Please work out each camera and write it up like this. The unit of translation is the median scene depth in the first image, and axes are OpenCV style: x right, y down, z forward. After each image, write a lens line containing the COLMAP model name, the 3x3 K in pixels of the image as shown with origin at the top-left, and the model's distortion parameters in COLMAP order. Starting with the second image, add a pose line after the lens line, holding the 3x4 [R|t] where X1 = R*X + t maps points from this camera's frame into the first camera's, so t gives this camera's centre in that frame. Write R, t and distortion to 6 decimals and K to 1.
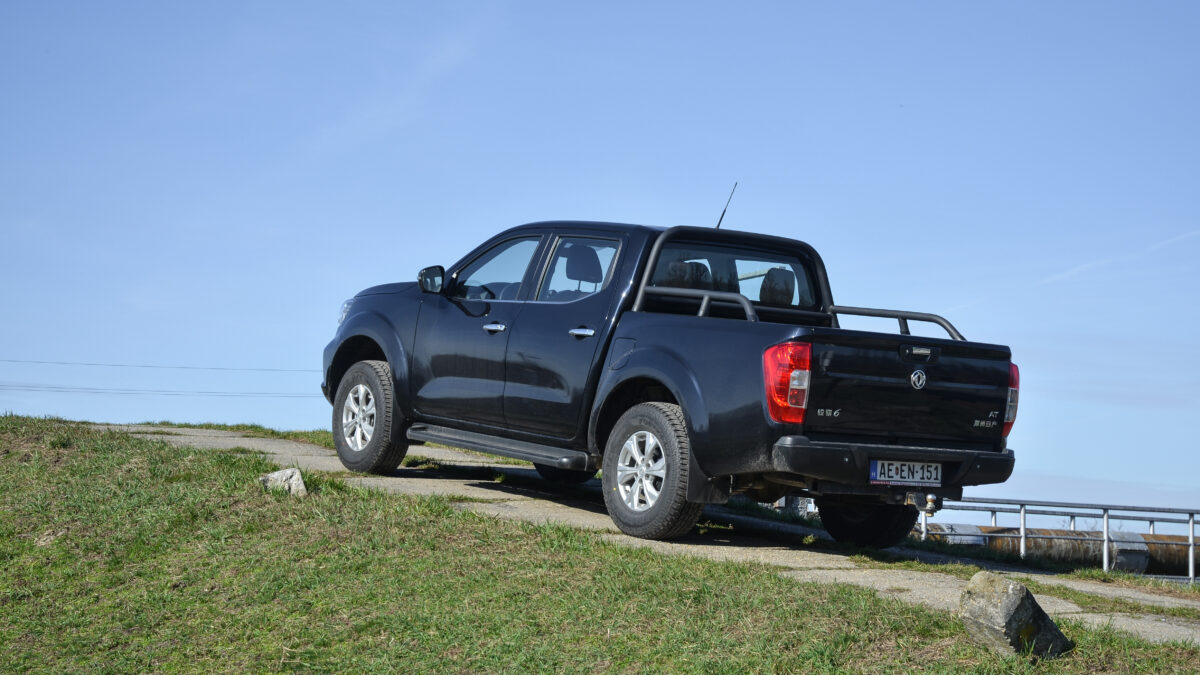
lens RADIAL K [[2430.9, 0, 600.0], [0, 2430.9, 337.5], [0, 0, 1]] dist [-0.037144, -0.007555]
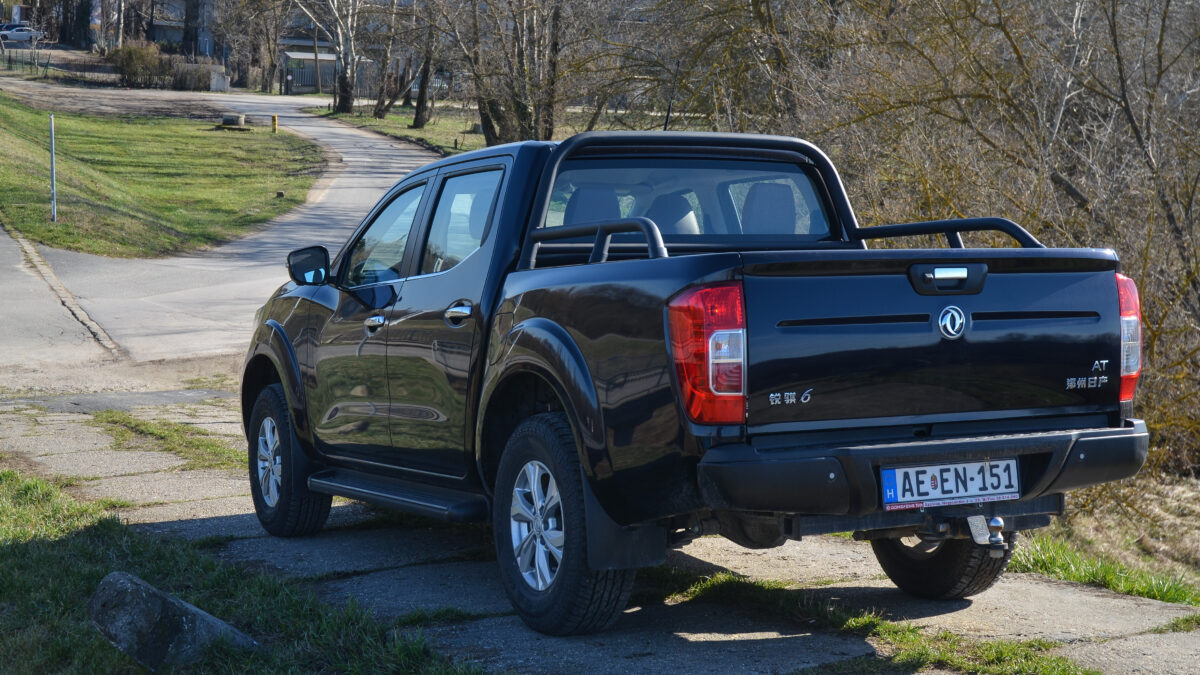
lens RADIAL K [[1876.6, 0, 600.0], [0, 1876.6, 290.7], [0, 0, 1]] dist [0.007300, 0.015217]
pose [[0.980943, -0.121940, -0.151267, 0.116654], [0.117928, 0.992396, -0.035247, 0.015705], [0.154415, 0.016736, 0.987864, 0.539110]]
